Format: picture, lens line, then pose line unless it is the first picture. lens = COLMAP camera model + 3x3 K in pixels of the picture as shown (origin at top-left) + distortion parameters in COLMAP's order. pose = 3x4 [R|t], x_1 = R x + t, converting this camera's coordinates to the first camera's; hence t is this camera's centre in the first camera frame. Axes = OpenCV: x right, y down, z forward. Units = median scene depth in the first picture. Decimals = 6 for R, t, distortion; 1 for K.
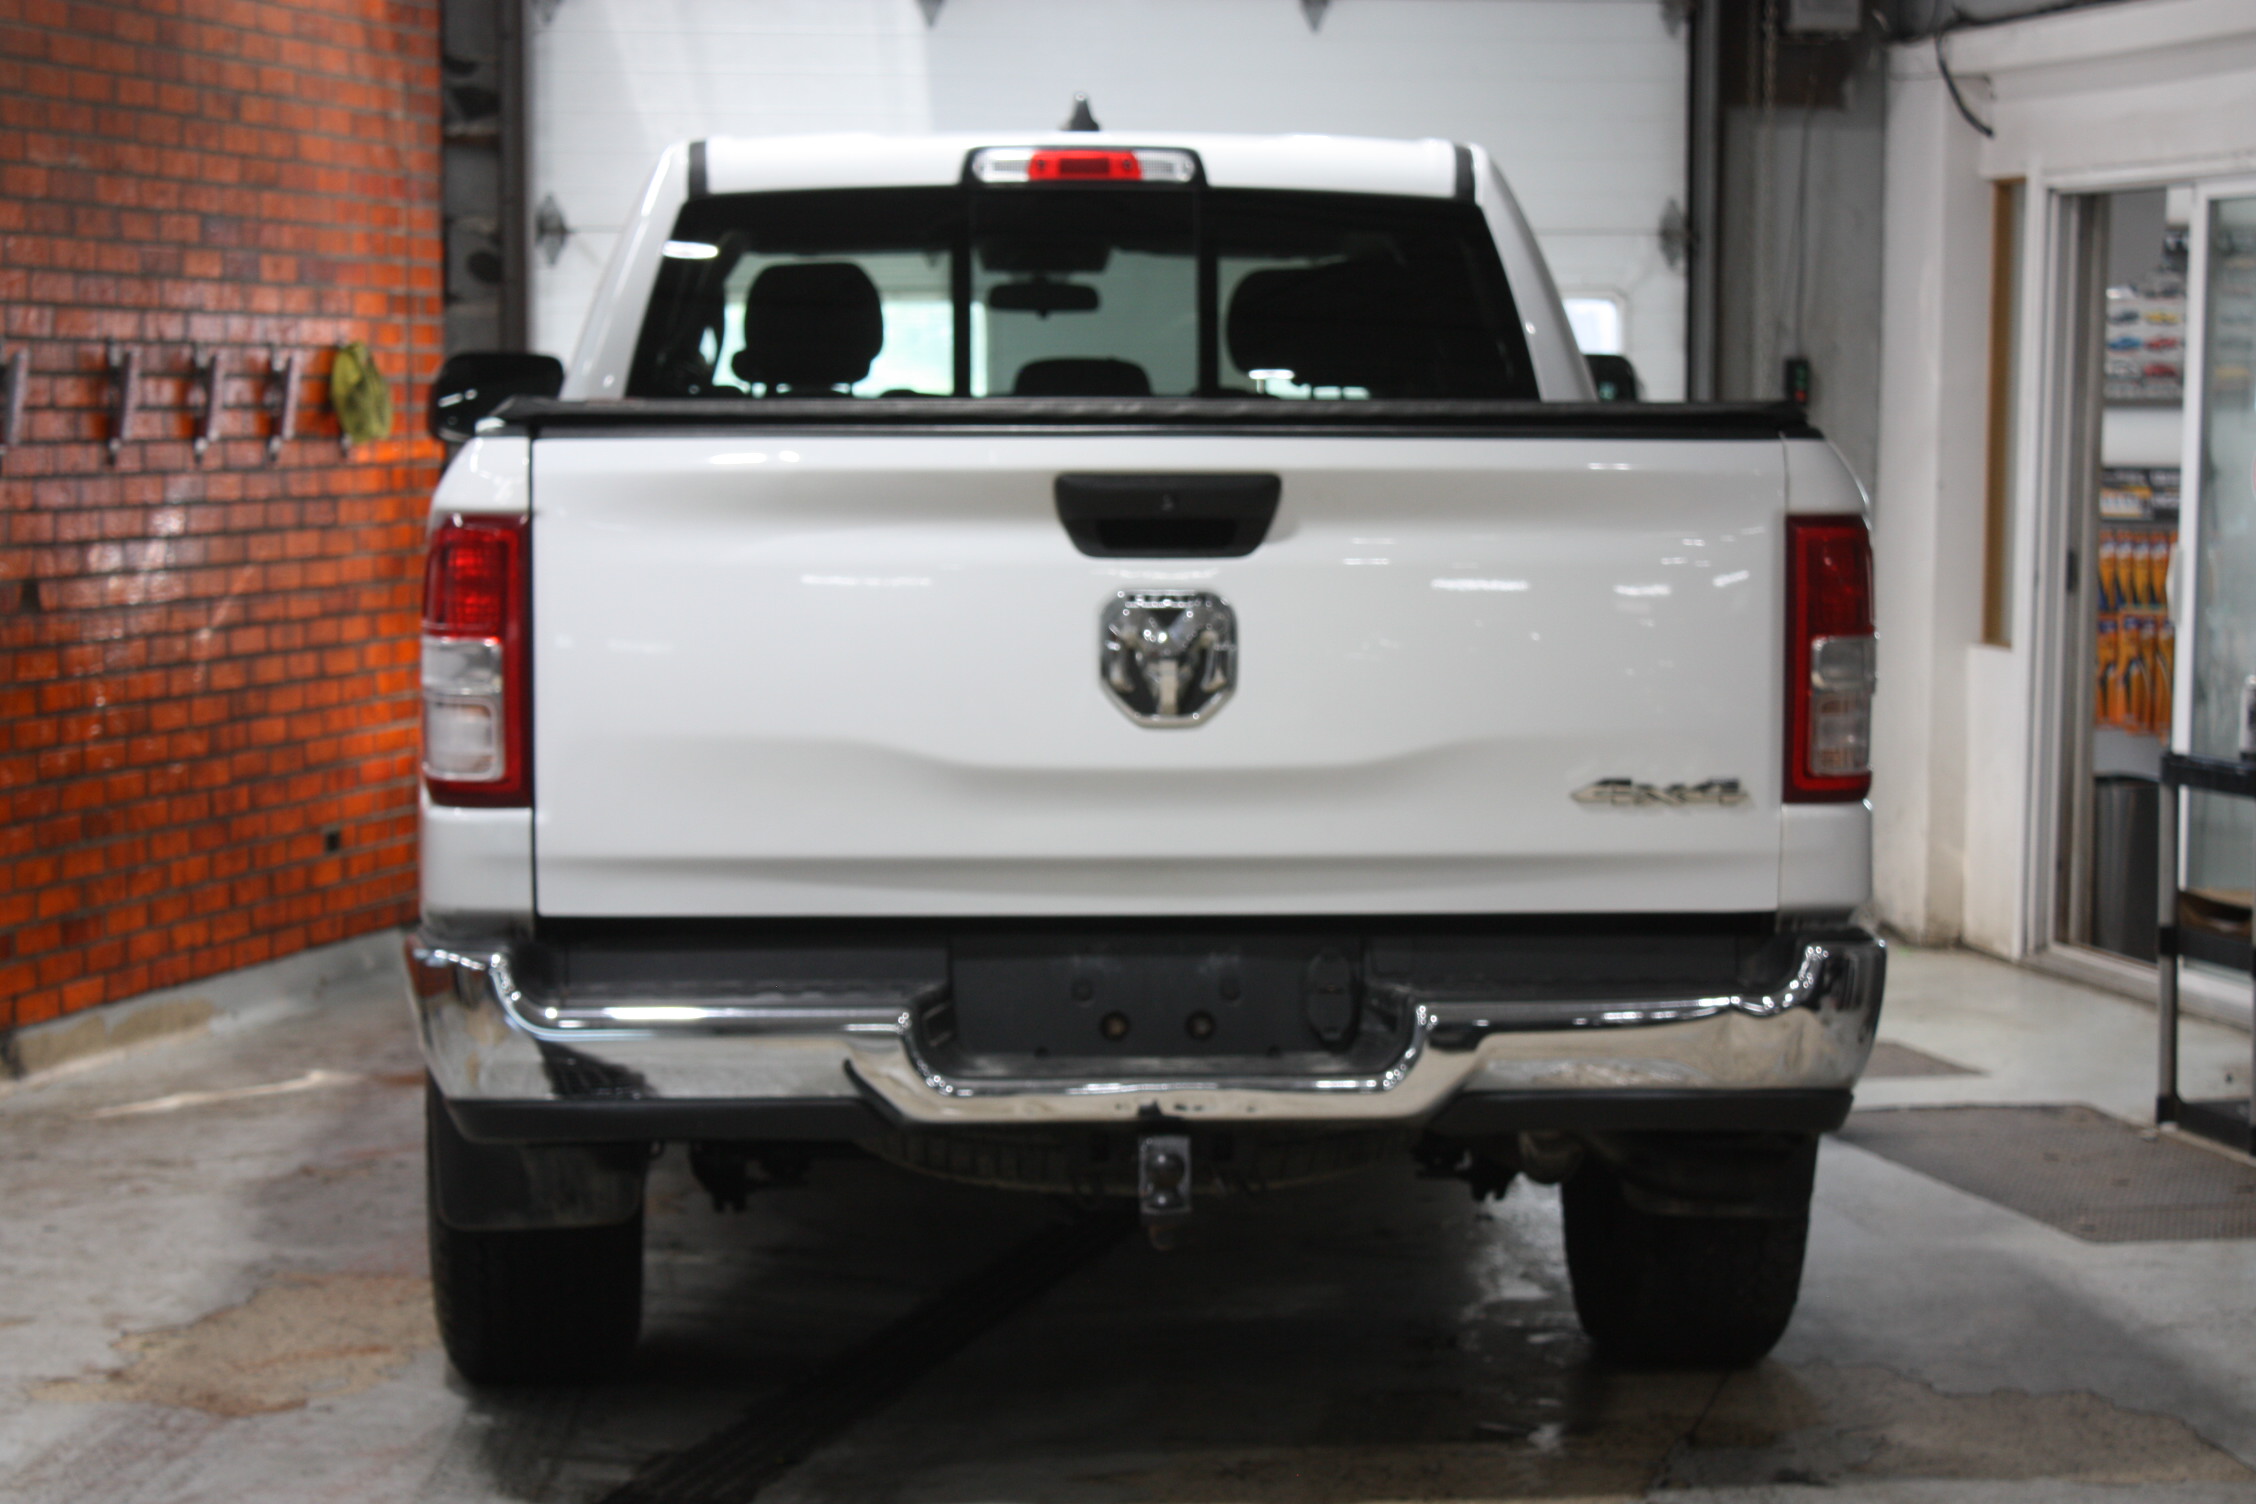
lens RADIAL K [[5061.0, 0, 1128.0], [0, 5061.0, 752.0], [0, 0, 1]] dist [-0.003580, 0.554774]
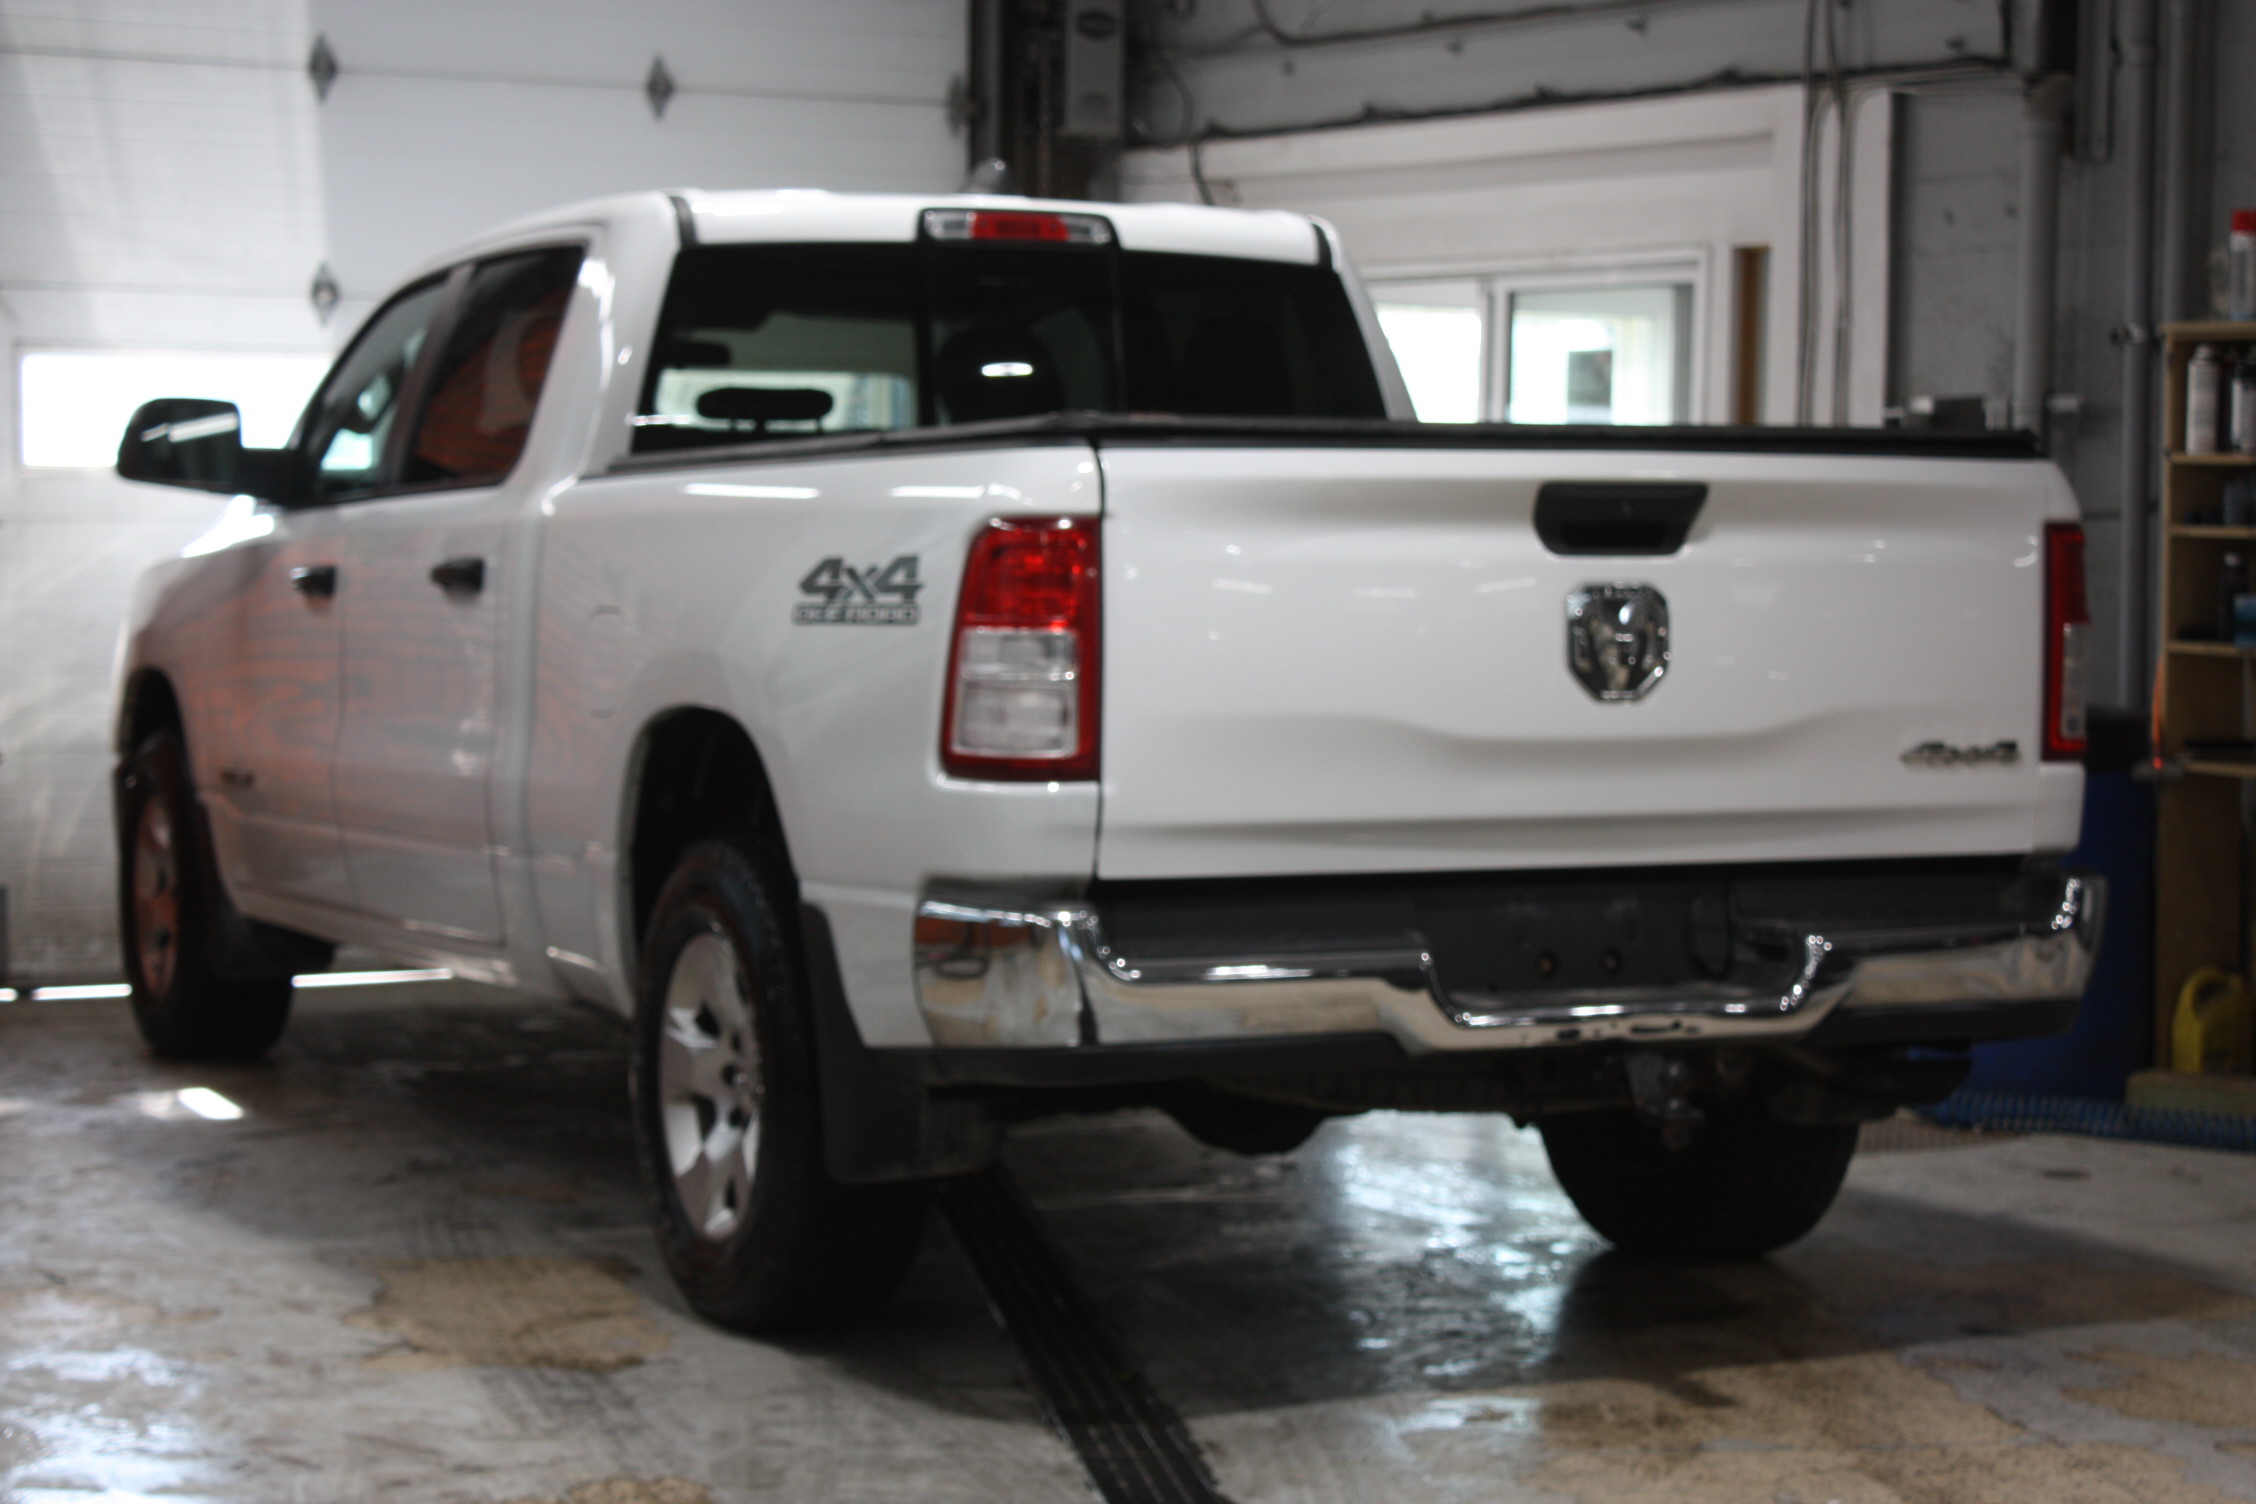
lens RADIAL K [[4774.8, 0, 1128.0], [0, 4774.8, 752.0], [0, 0, 1]] dist [0.094121, 0.513354]
pose [[0.926881, -0.014644, 0.375070, -0.500563], [0.021773, 0.999654, -0.014776, 0.020079], [-0.374724, 0.021862, 0.926879, 0.026691]]
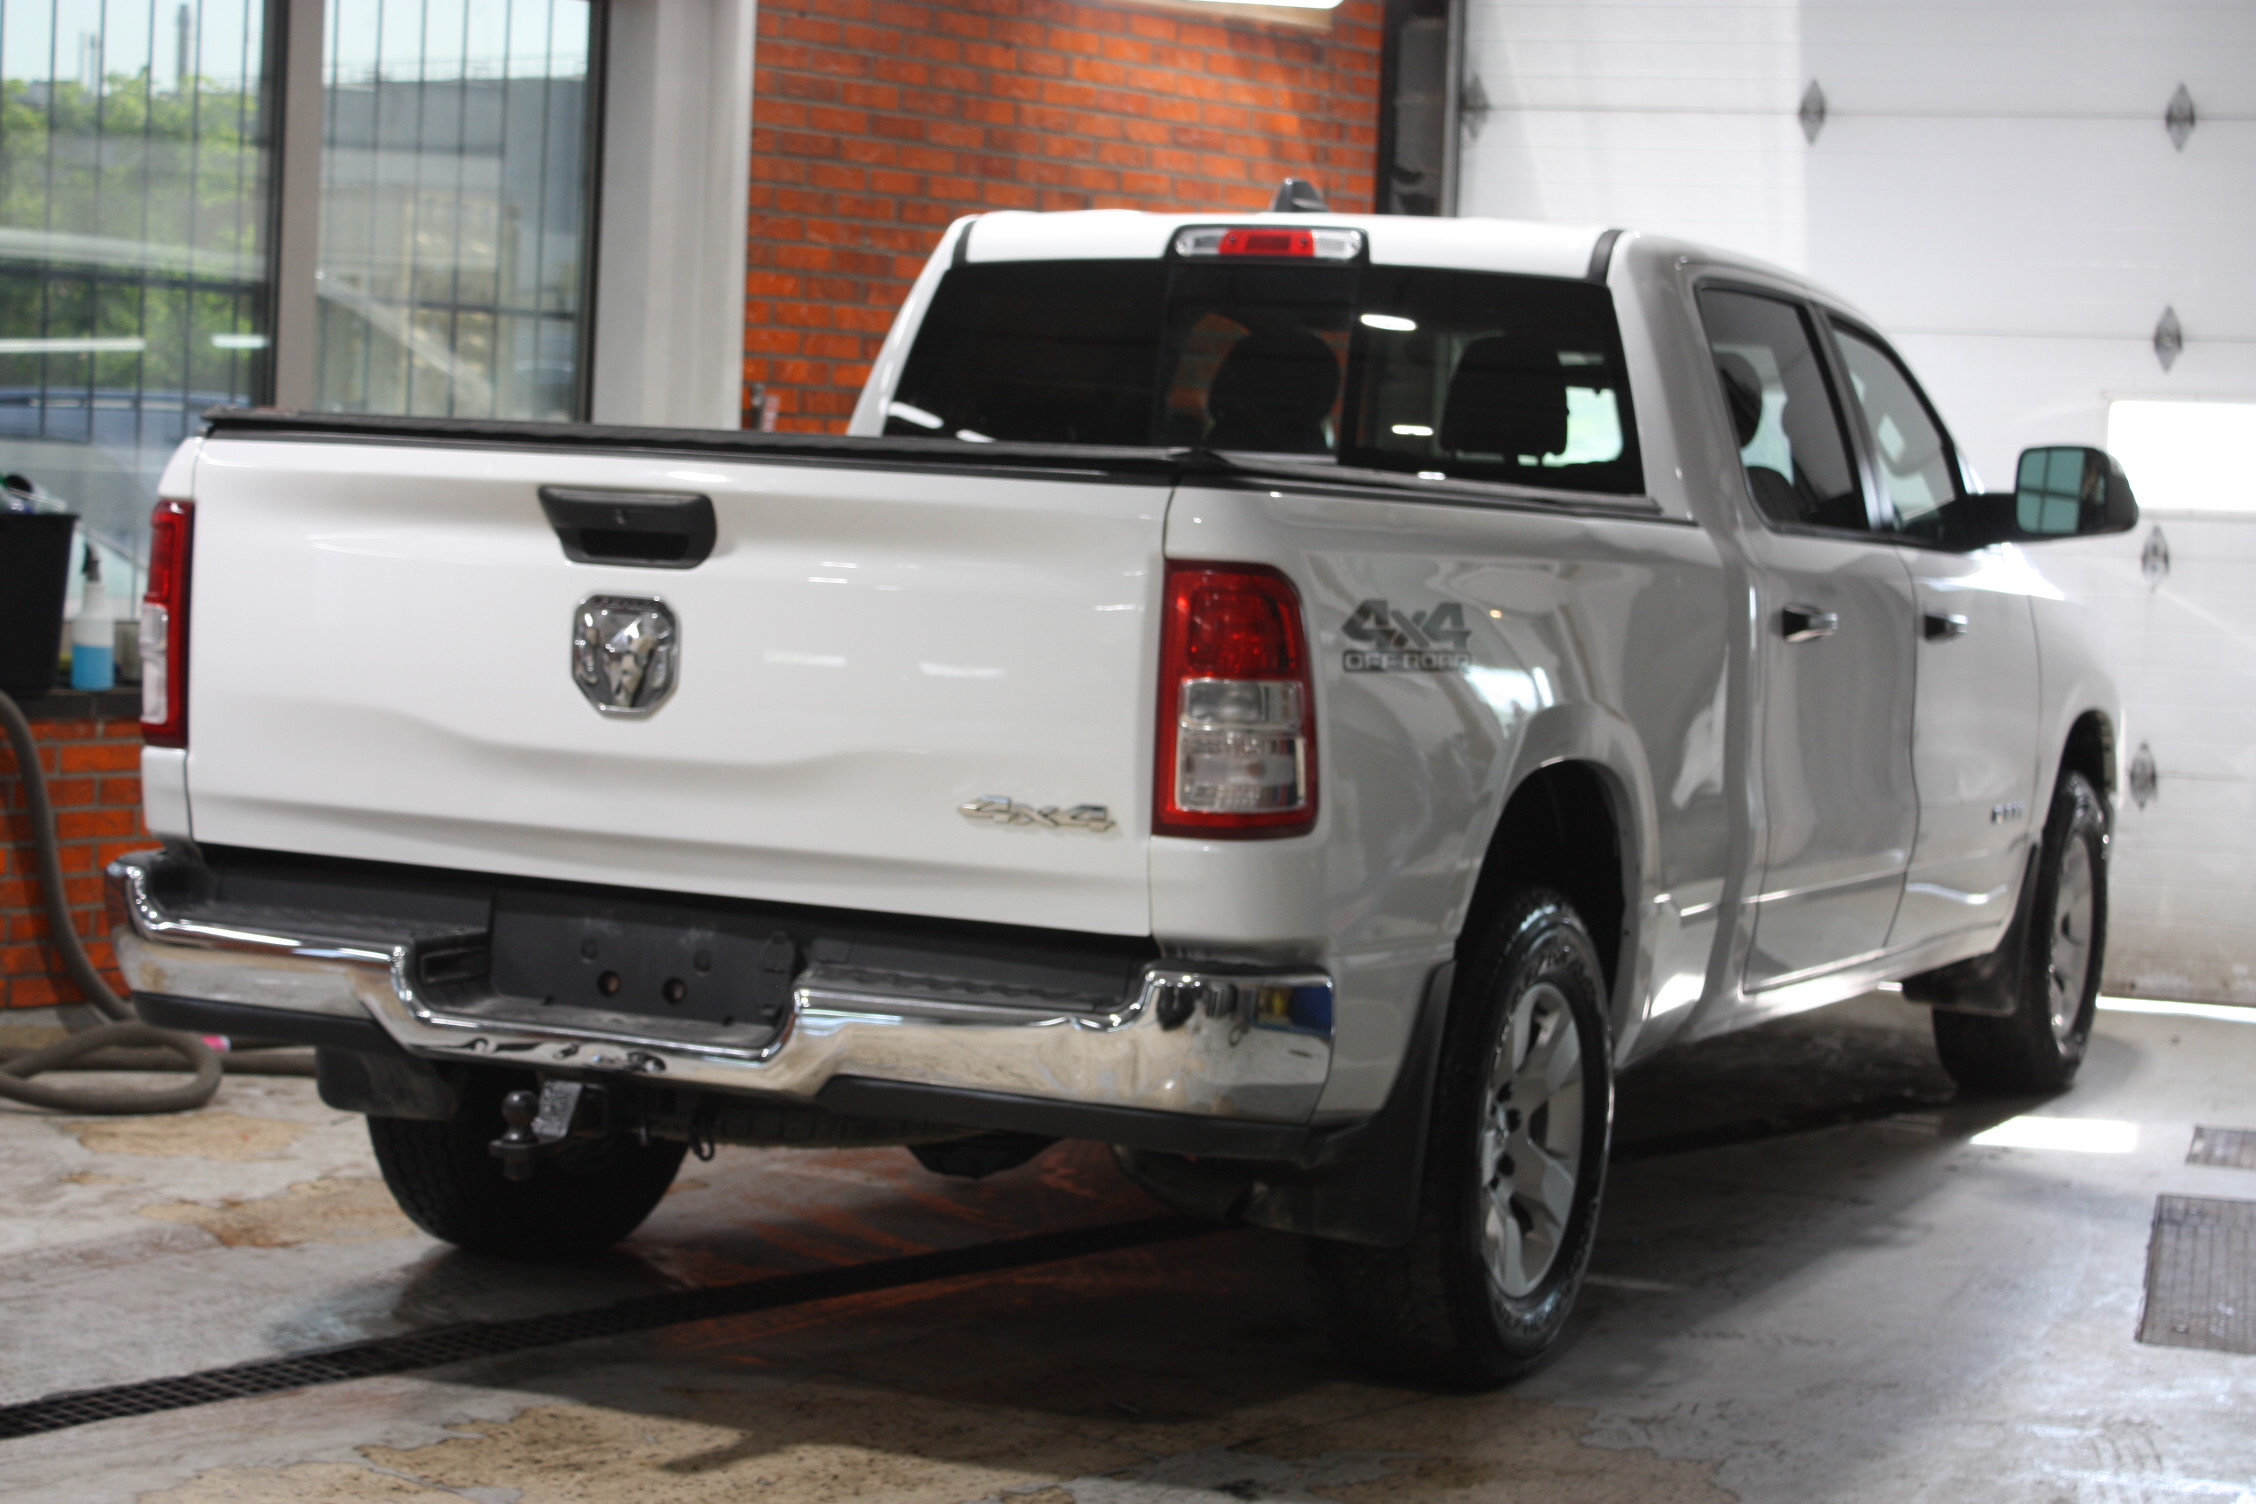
lens RADIAL K [[4242.6, 0, 1128.0], [0, 4242.6, 752.0], [0, 0, 1]] dist [-0.002135, 0.204262]
pose [[0.875660, 0.073209, -0.477347, 0.543423], [-0.078798, 0.996856, 0.008336, -0.013720], [0.476456, 0.030314, 0.878676, 0.230742]]
